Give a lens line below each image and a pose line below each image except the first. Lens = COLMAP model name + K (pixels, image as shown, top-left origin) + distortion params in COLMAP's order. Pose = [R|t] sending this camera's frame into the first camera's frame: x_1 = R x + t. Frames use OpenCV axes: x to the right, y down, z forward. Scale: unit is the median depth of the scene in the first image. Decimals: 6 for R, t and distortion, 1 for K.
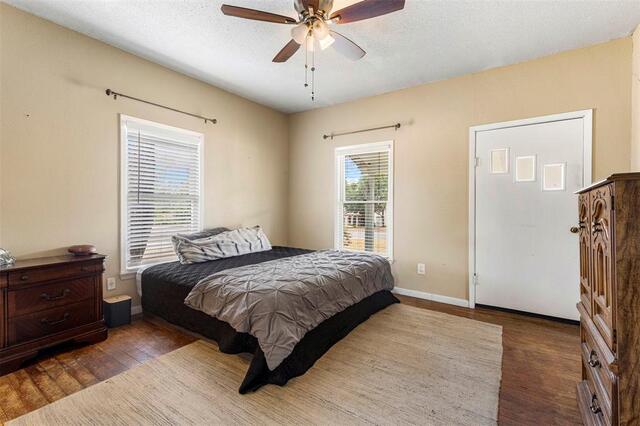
lens RADIAL K [[290.4, 0, 319.2], [0, 290.4, 208.9], [0, 0, 1]] dist [-0.003393, -0.000078]
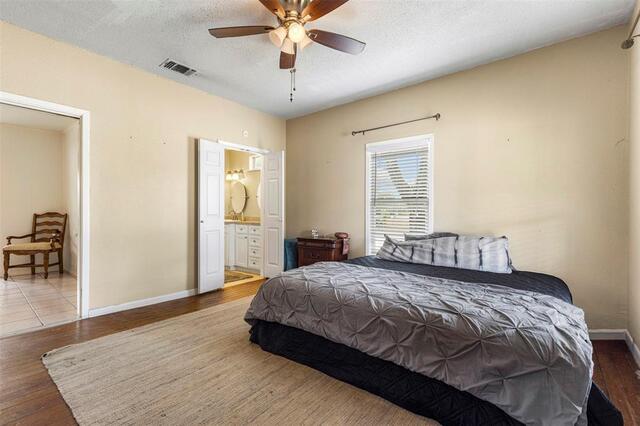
lens RADIAL K [[290.4, 0, 319.7], [0, 290.4, 211.4], [0, 0, 1]] dist [-0.003393, -0.000078]
pose [[-0.082005, 0.004668, -0.996621, 0.735971], [-0.006122, 0.999968, 0.005188, -0.002908], [0.996613, 0.006527, -0.081974, 0.880954]]
